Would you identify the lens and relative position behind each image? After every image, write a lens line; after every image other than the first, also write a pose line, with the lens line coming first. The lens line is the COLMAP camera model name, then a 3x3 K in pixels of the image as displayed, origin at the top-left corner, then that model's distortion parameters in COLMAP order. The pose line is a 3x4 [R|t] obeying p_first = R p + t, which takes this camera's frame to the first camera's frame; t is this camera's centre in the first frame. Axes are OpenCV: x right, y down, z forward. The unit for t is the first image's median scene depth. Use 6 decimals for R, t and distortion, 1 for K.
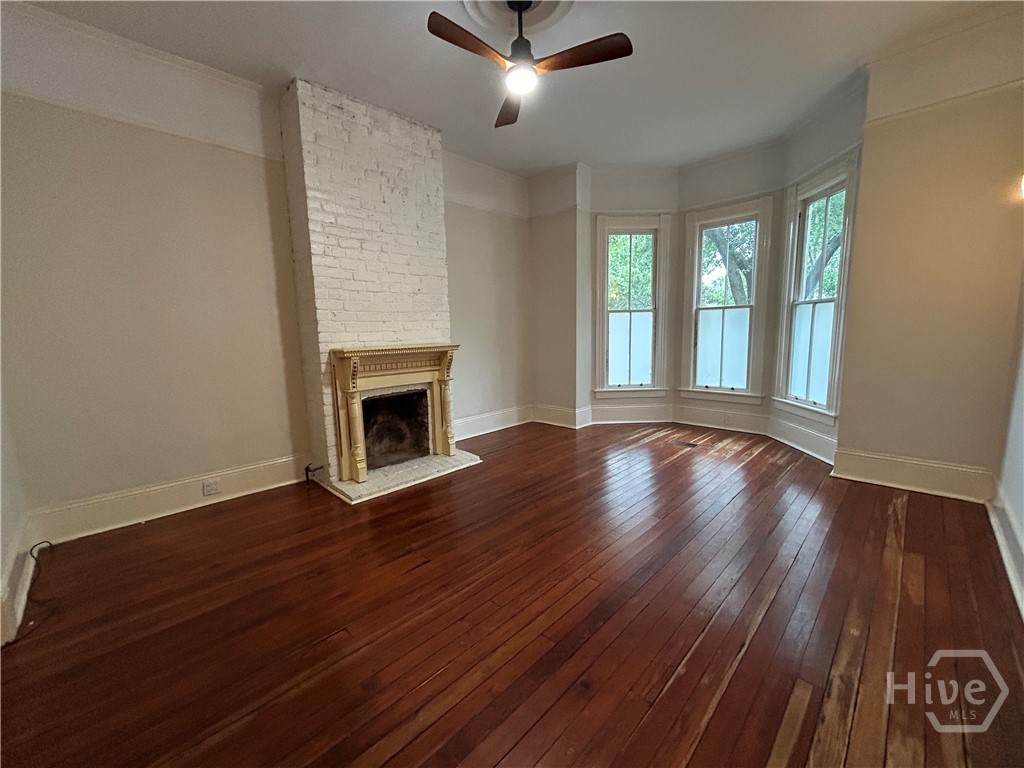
lens RADIAL K [[414.4, 0, 512.2], [0, 414.4, 387.8], [0, 0, 1]] dist [0.000161, -0.000269]
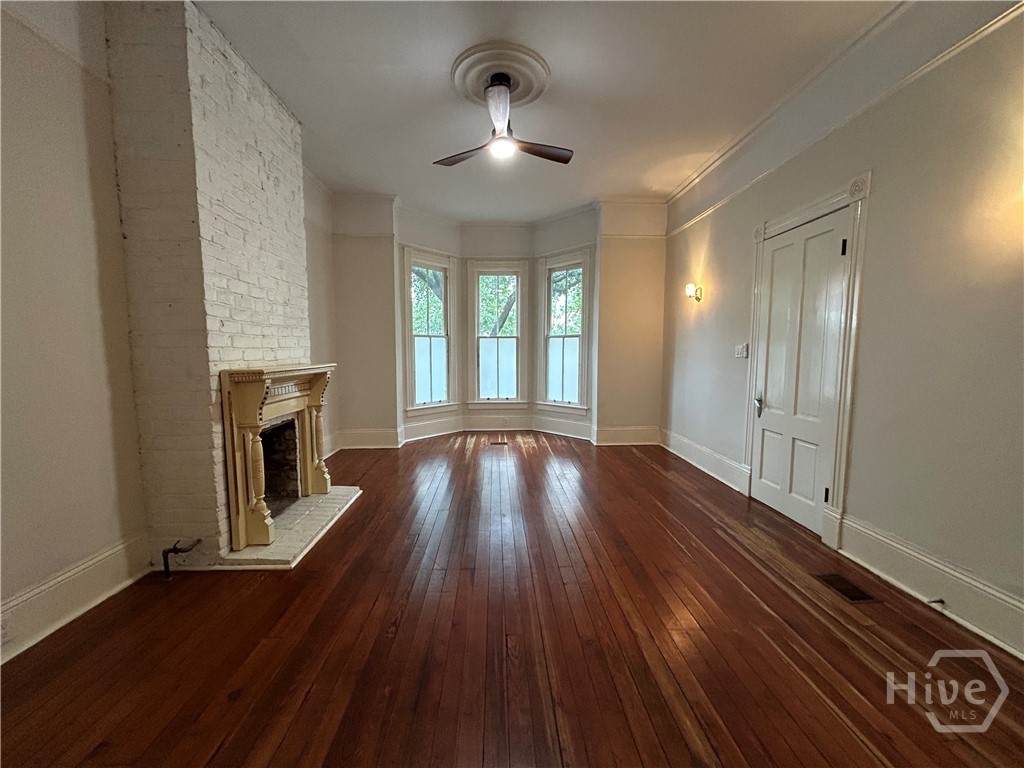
lens RADIAL K [[414.4, 0, 514.9], [0, 414.4, 388.8], [0, 0, 1]] dist [0.000161, -0.000269]
pose [[0.677469, -0.045382, 0.734150, -0.522491], [0.088743, 0.995847, -0.020332, -0.000472], [-0.730178, 0.078926, 0.678683, 0.113231]]
